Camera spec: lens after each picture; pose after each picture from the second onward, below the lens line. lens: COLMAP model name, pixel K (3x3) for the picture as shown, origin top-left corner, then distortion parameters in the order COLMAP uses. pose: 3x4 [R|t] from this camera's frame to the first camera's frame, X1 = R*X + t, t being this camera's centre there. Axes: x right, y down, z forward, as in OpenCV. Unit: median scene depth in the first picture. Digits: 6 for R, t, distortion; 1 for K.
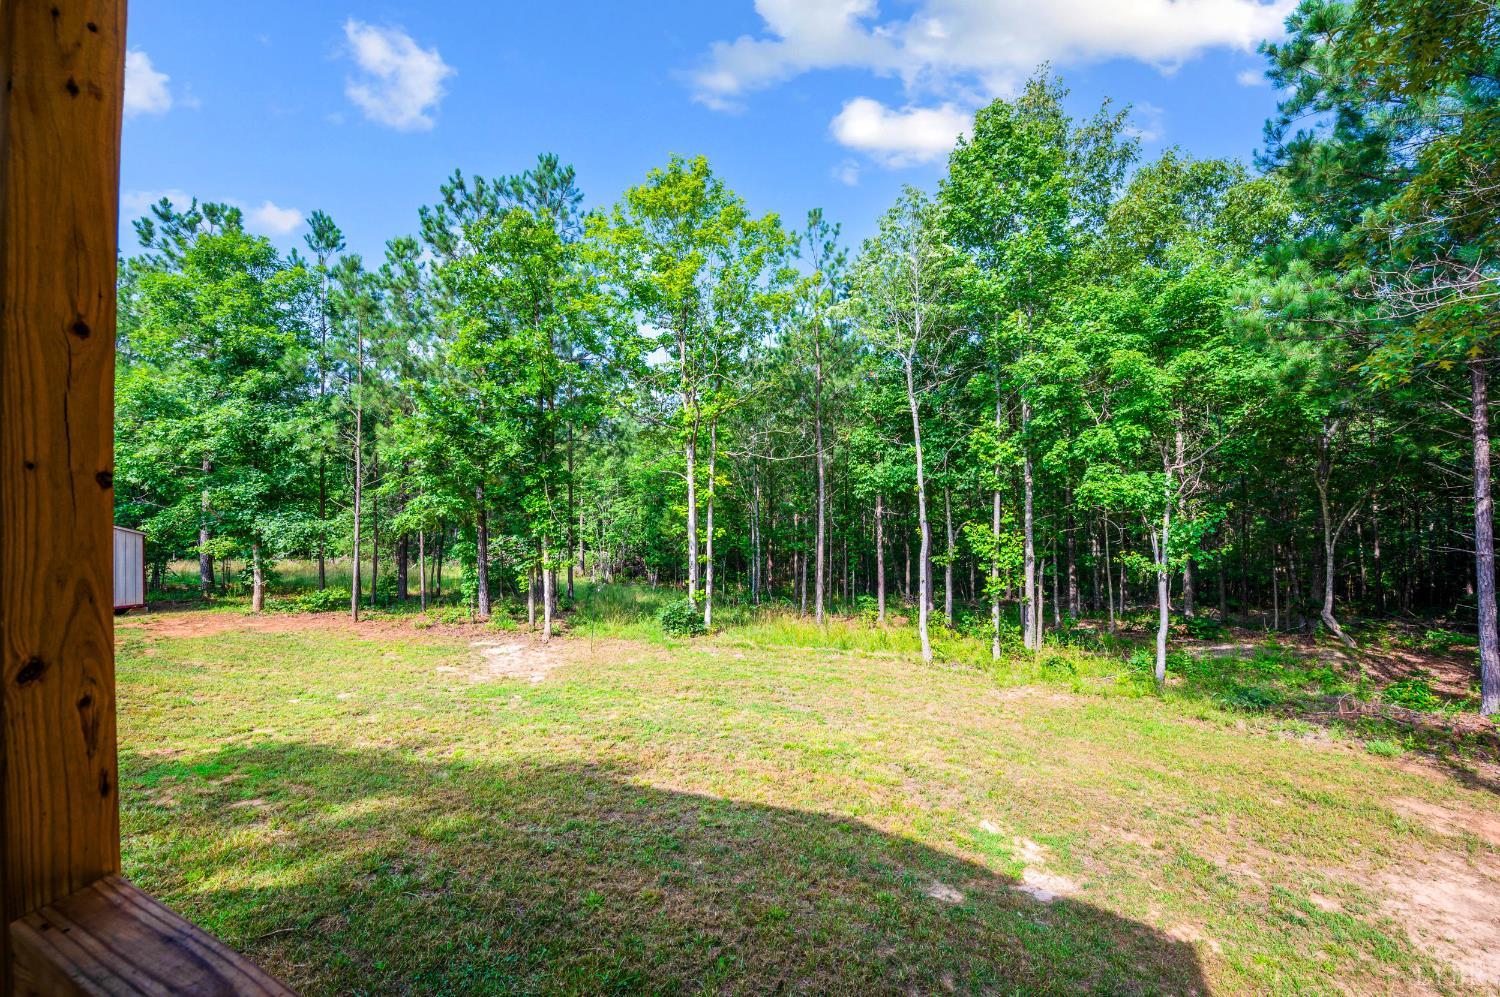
lens RADIAL K [[606.5, 0, 755.1], [0, 606.5, 501.9], [0, 0, 1]] dist [0.000300, -0.000196]
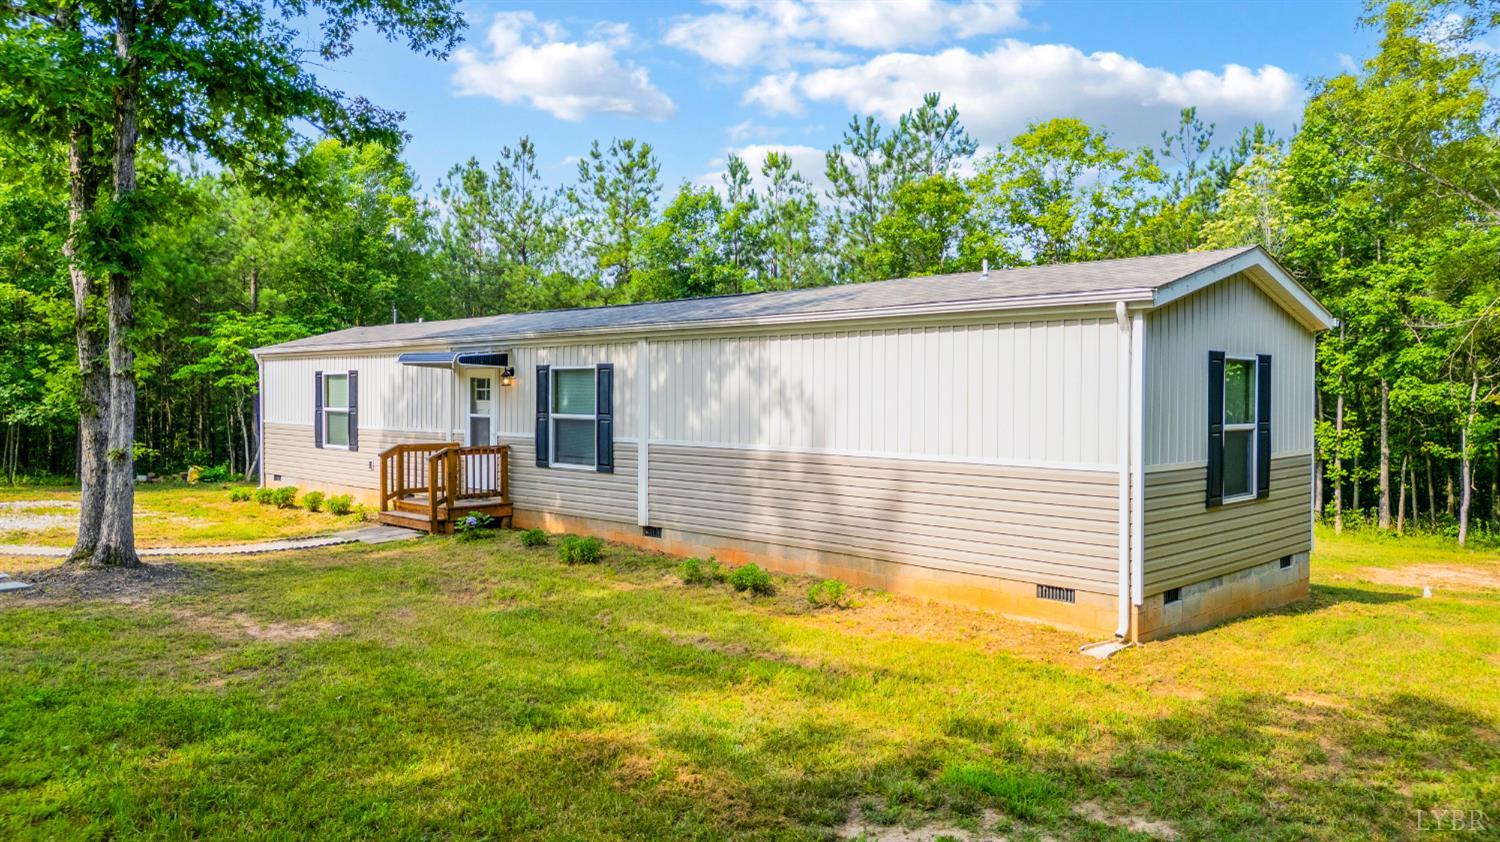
lens RADIAL K [[1064.5, 0, 744.7], [0, 1064.5, 416.4], [0, 0, 1]] dist [0.056775, -0.056961]
pose [[0.952630, 0.011882, -0.303900, -0.080196], [-0.006050, 0.999779, 0.020125, -0.010818], [0.304072, -0.017333, 0.952491, -1.413503]]
